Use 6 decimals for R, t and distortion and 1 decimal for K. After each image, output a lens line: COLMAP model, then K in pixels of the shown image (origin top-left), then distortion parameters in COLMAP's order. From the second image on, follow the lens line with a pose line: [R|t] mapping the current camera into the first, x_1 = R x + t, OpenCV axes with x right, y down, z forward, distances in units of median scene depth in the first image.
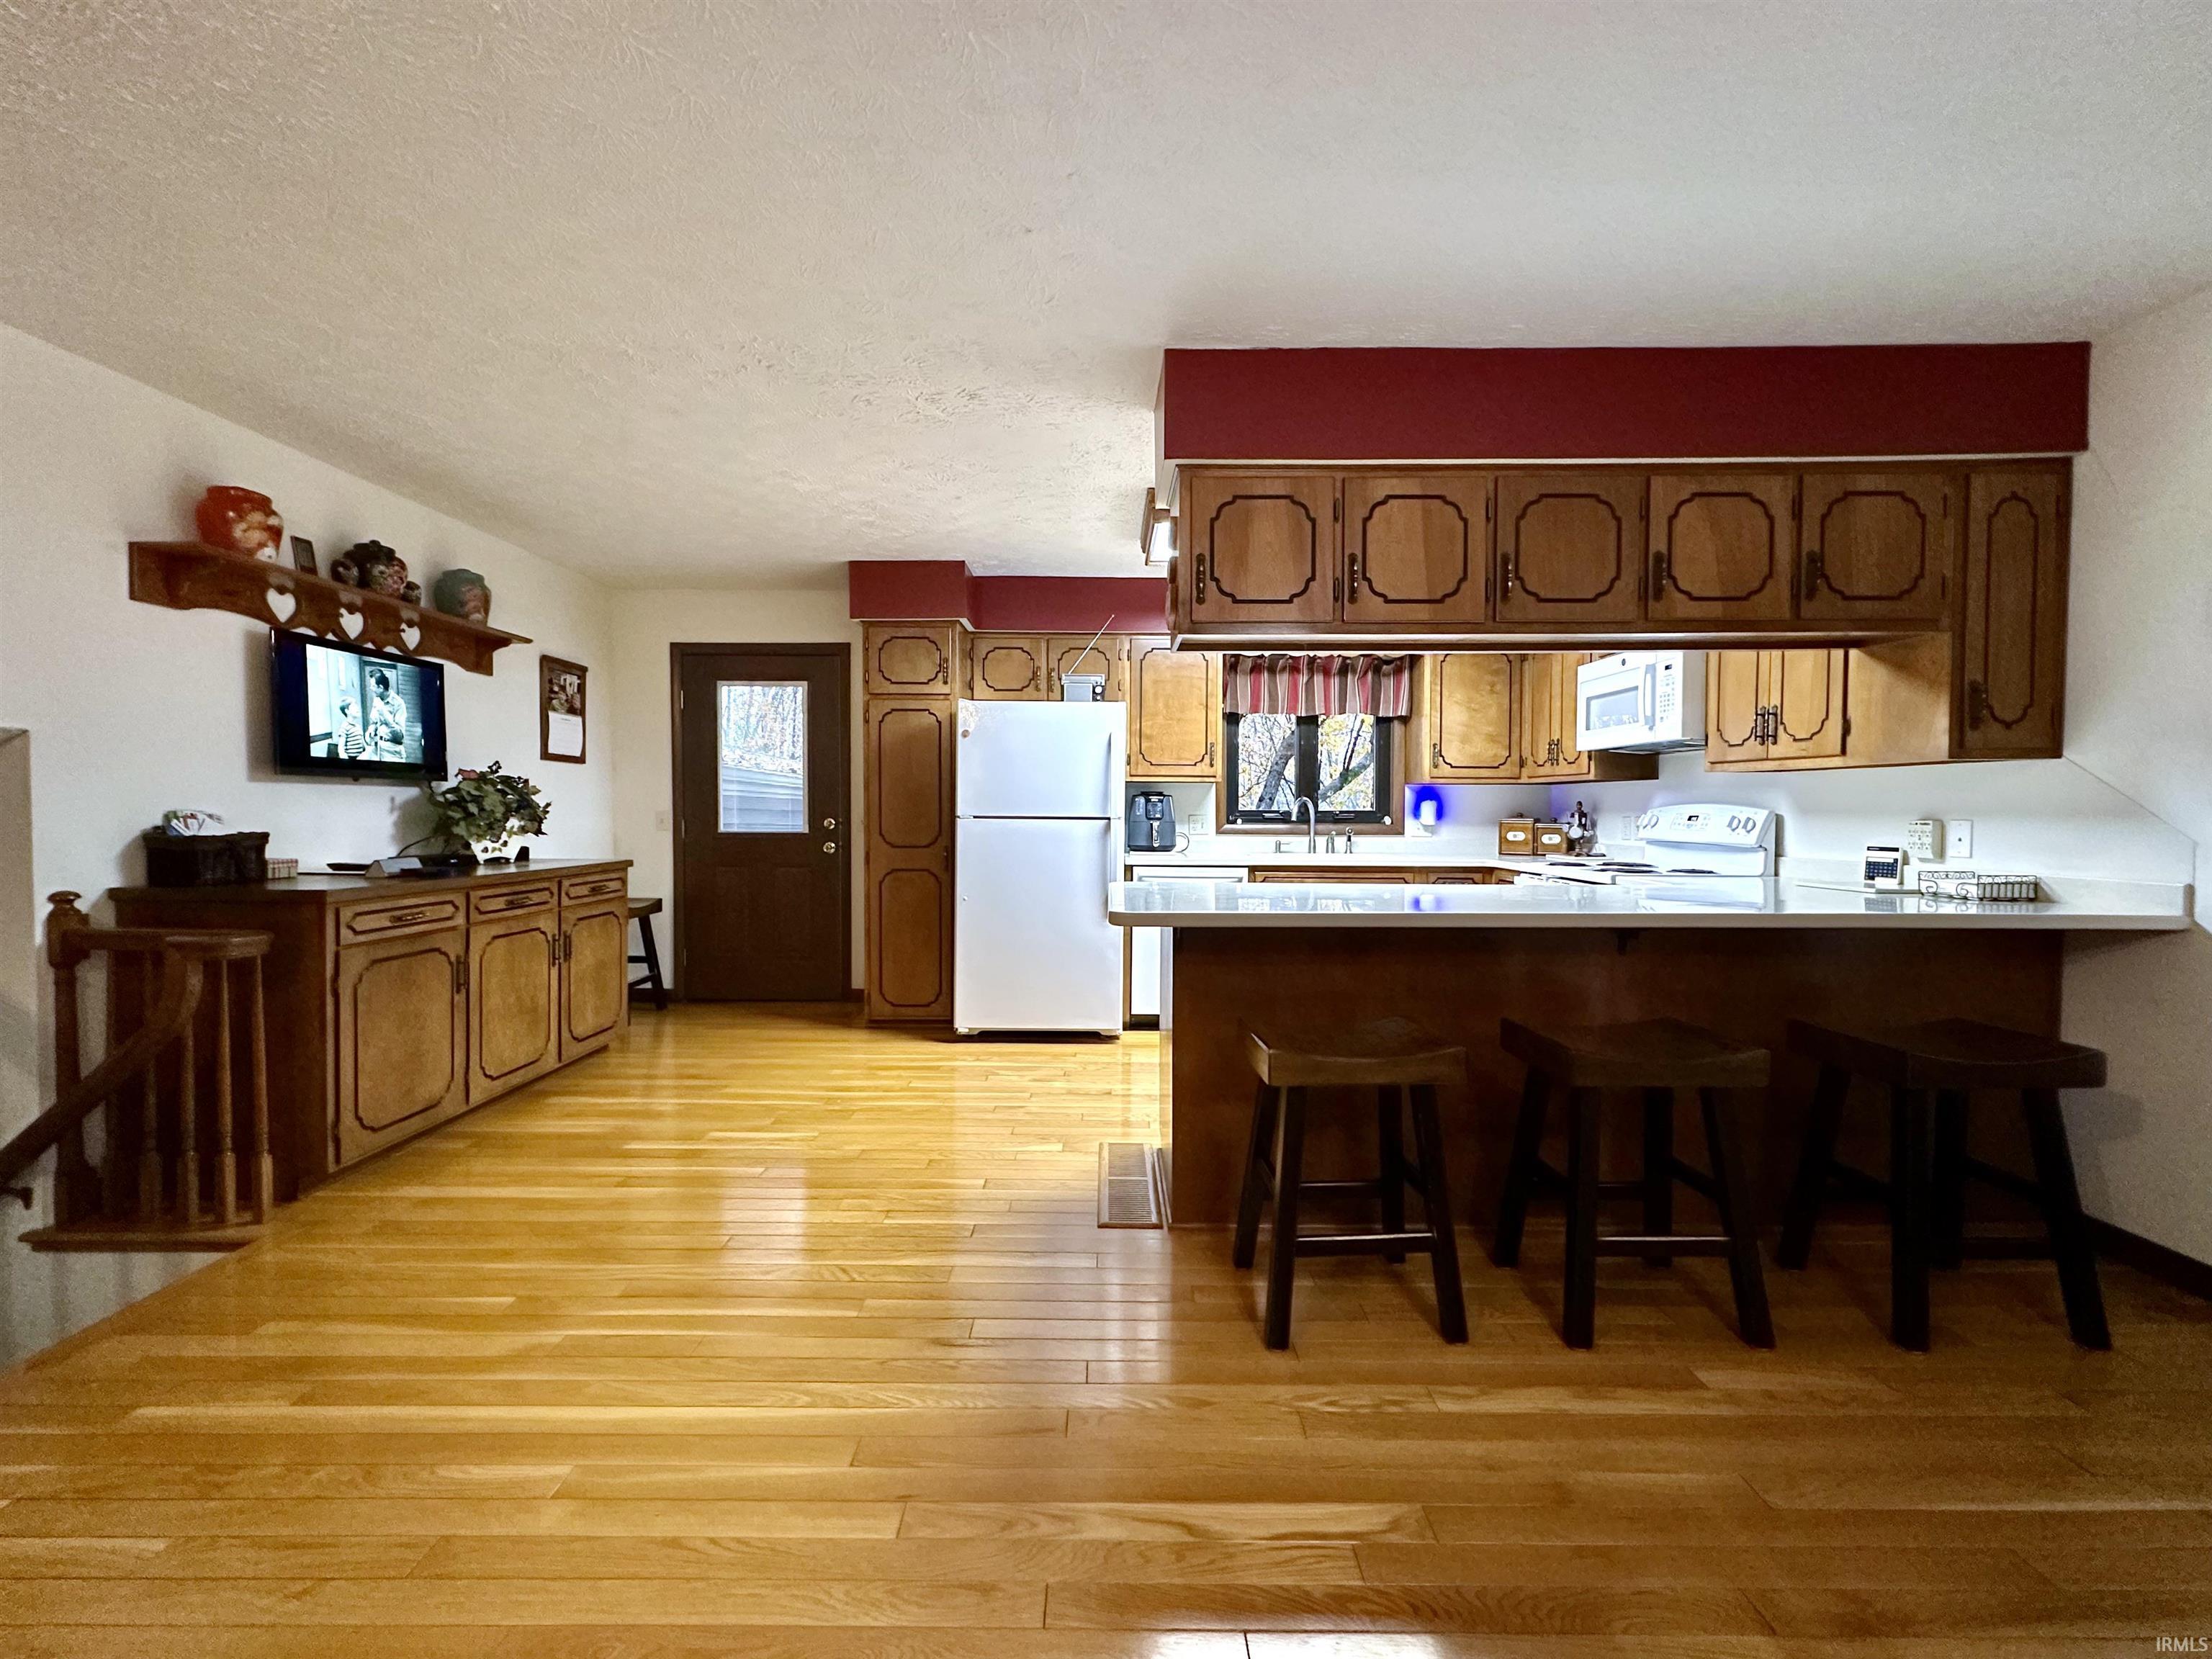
lens RADIAL K [[882.8, 0, 1104.8], [0, 882.8, 829.0], [0, 0, 1]] dist [-0.003792, 0.001122]
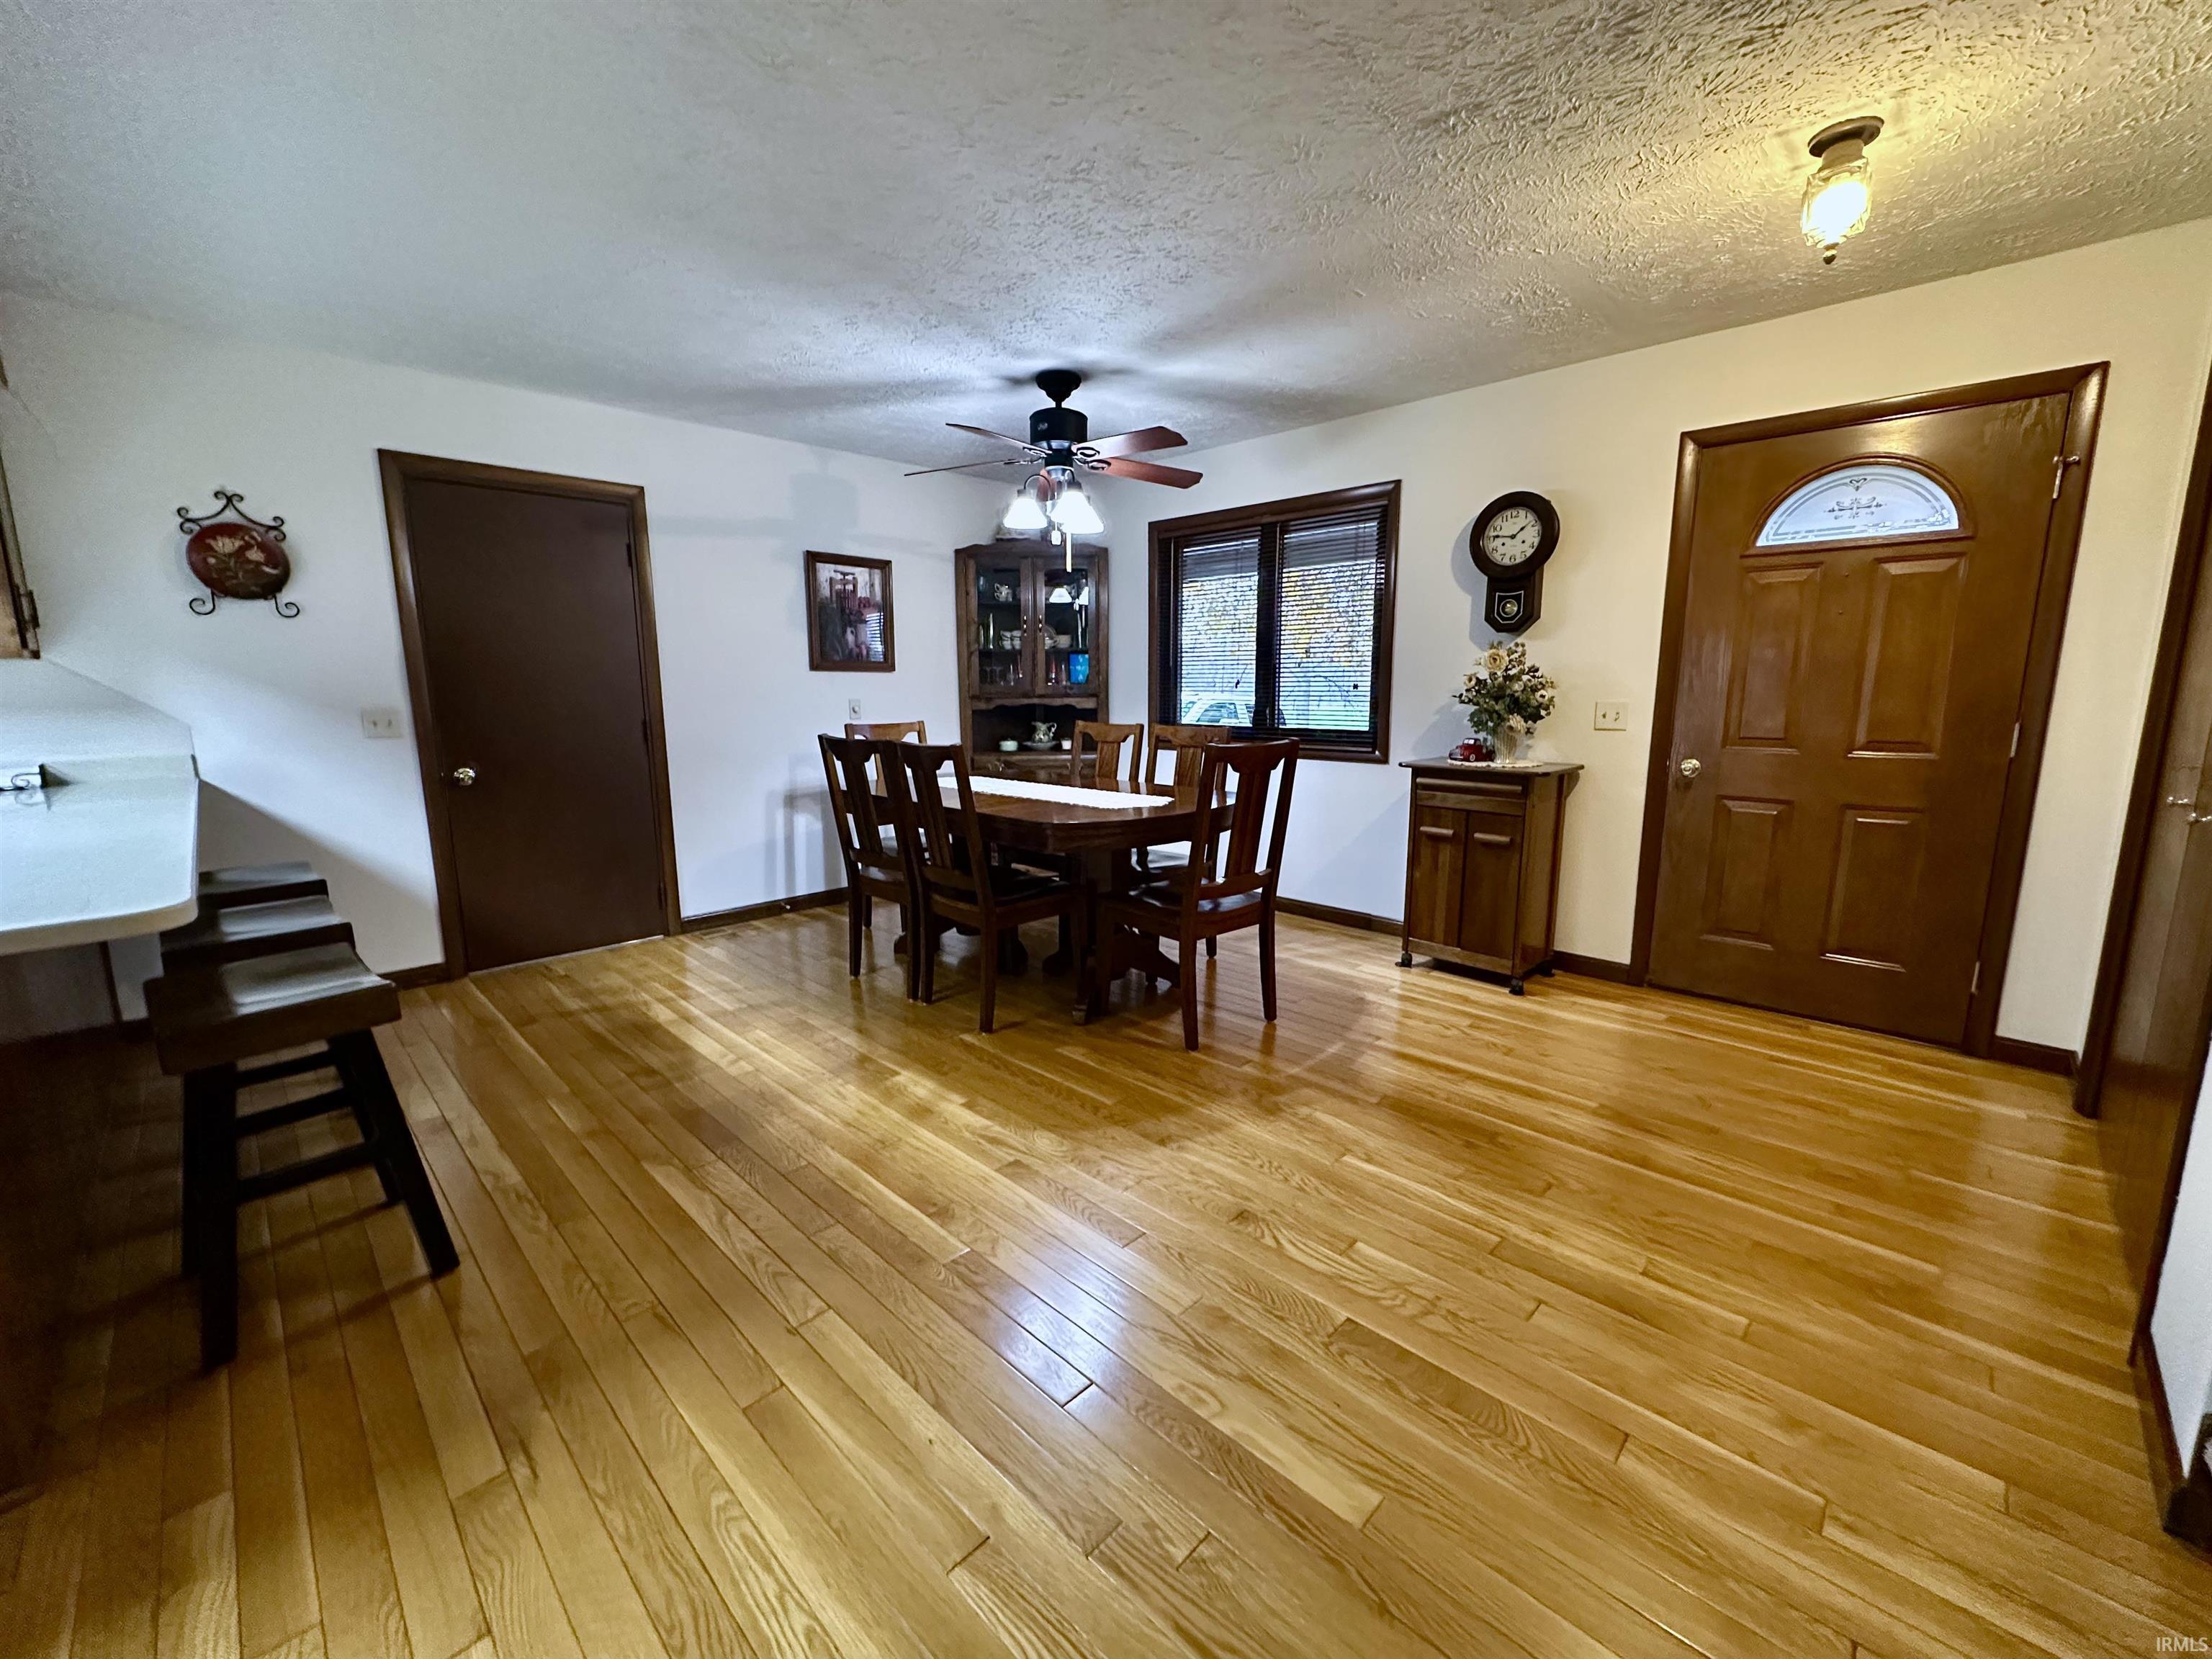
lens RADIAL K [[882.8, 0, 1104.8], [0, 882.8, 829.0], [0, 0, 1]] dist [-0.003792, 0.001122]
pose [[-0.715367, -0.114483, 0.689307, -0.490721], [0.019896, 0.982750, 0.183867, -0.030590], [-0.698466, 0.145247, -0.700749, 0.570346]]
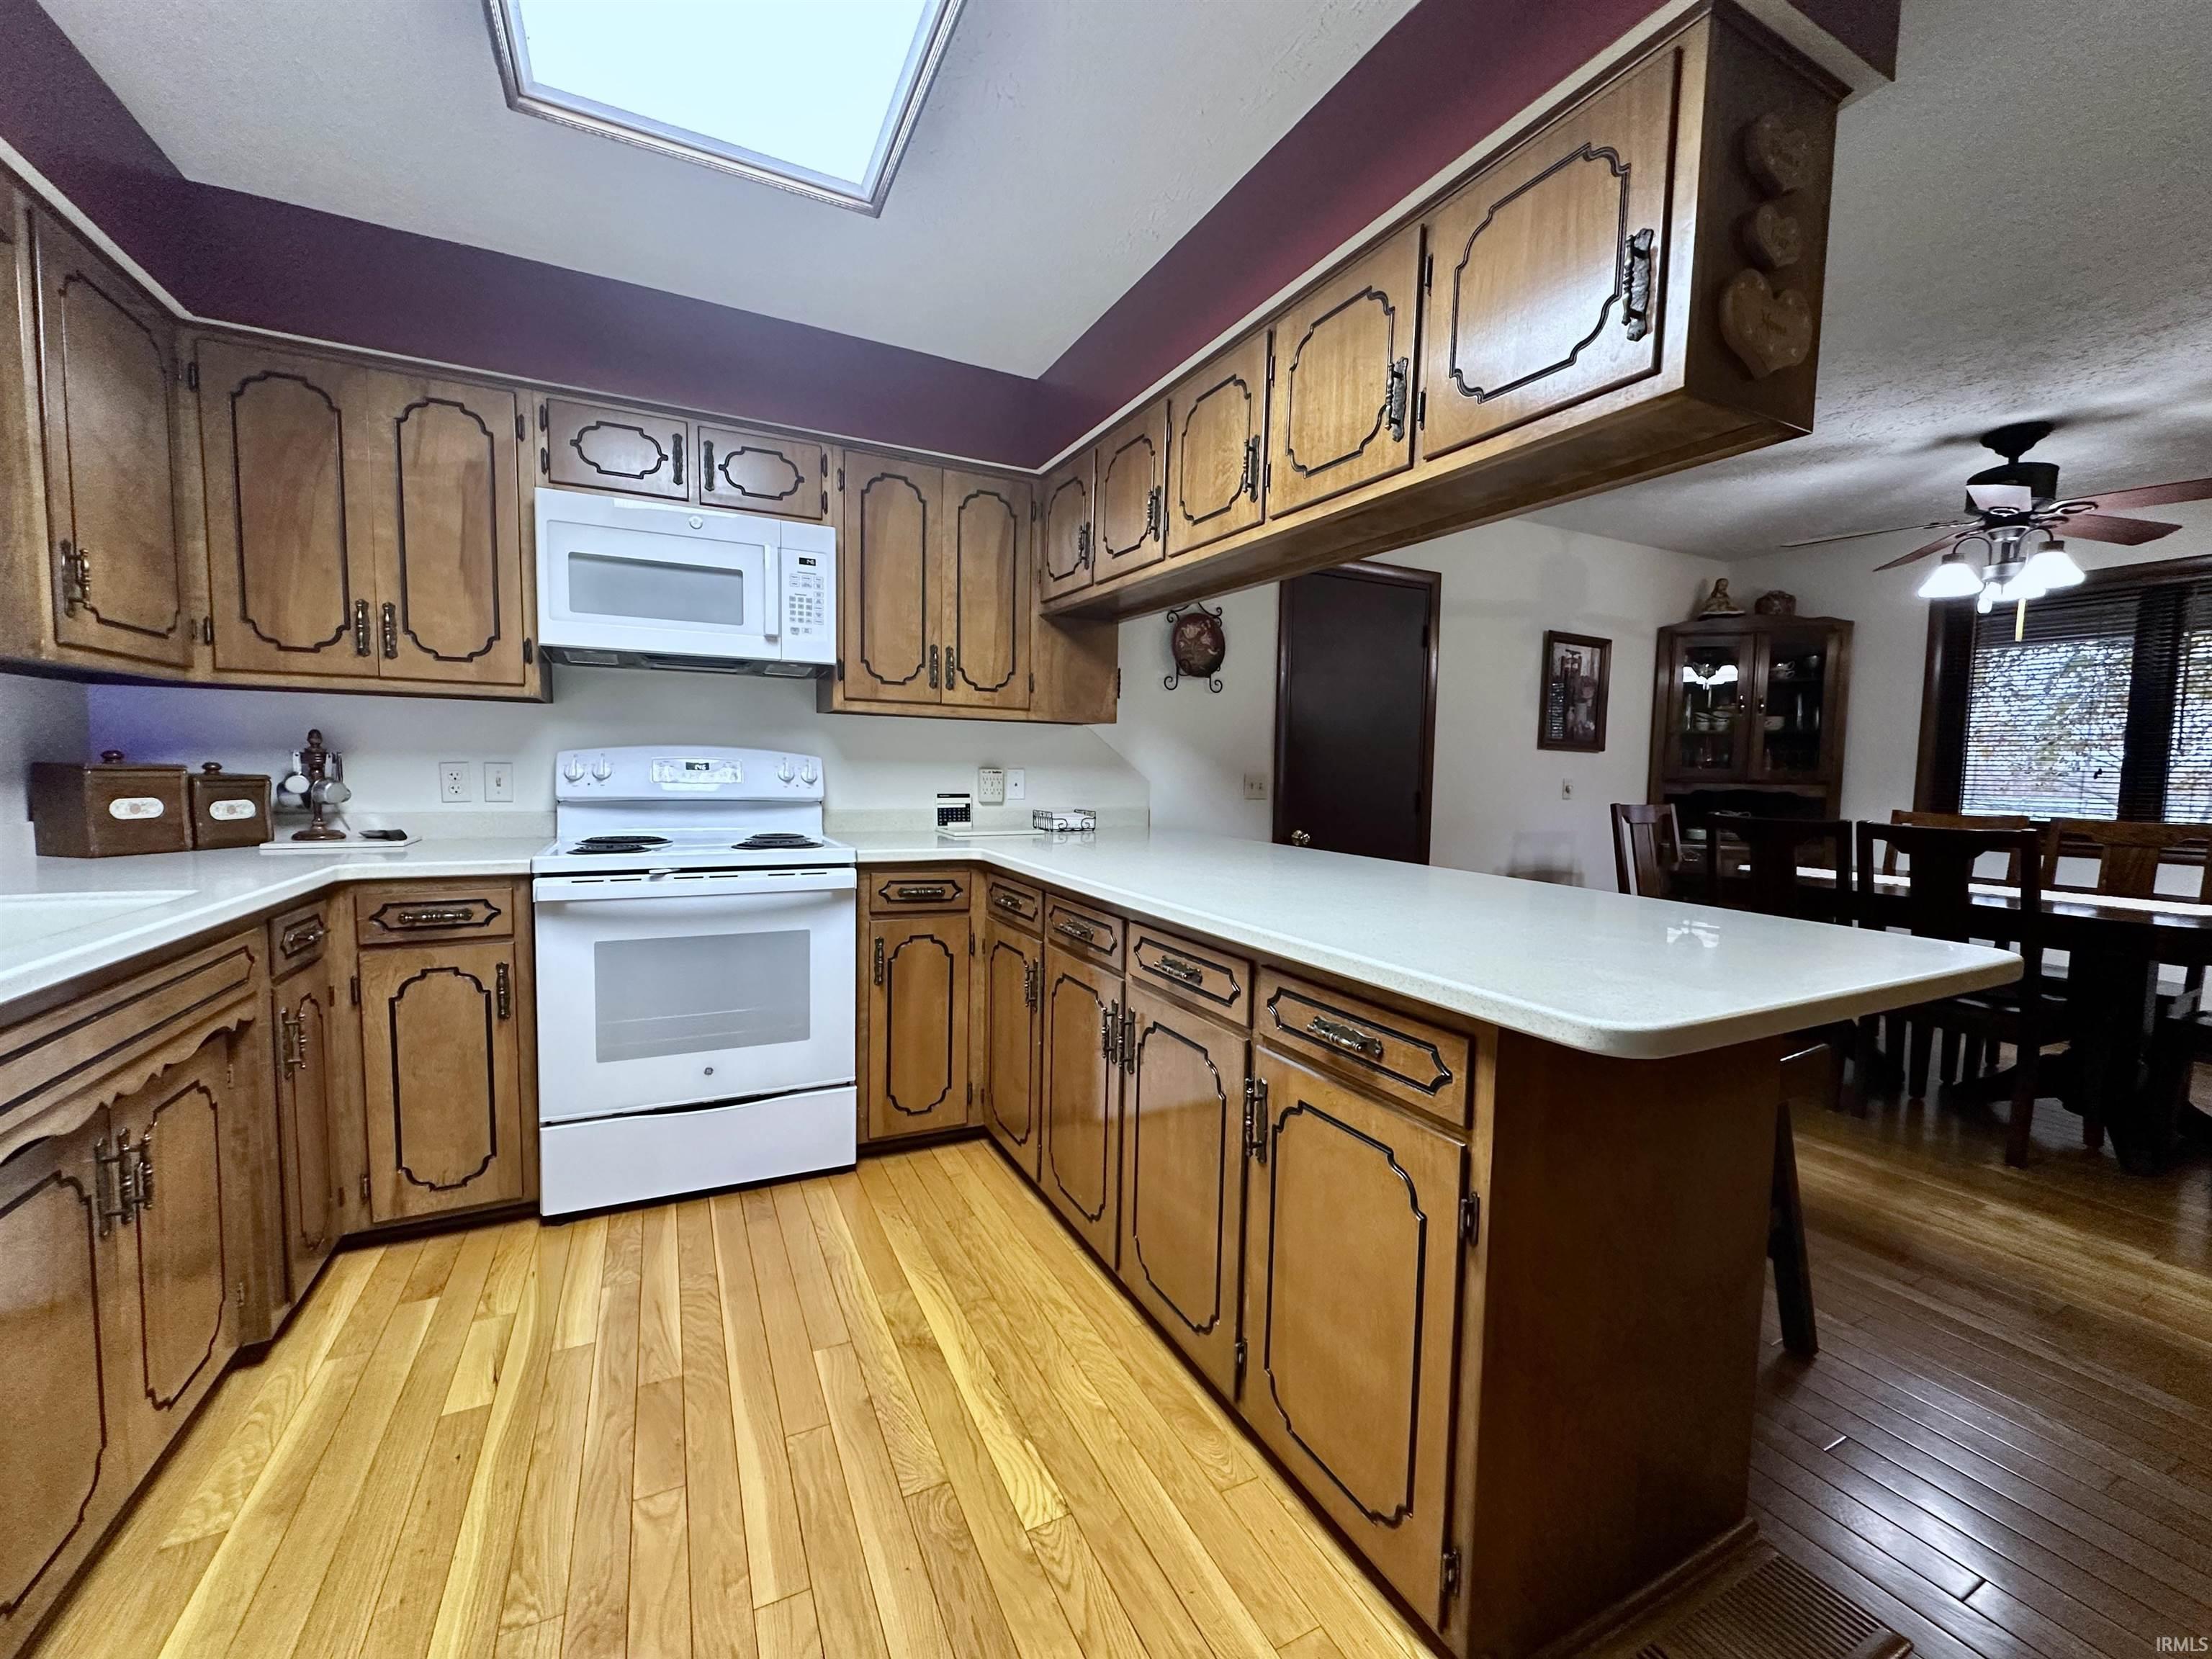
lens RADIAL K [[882.8, 0, 1104.8], [0, 882.8, 829.0], [0, 0, 1]] dist [-0.003792, 0.001122]
pose [[-0.449509, -0.074927, 0.890128, -0.135098], [0.000797, 0.996442, 0.084279, -0.022359], [-0.893276, 0.038593, -0.447850, 1.061263]]
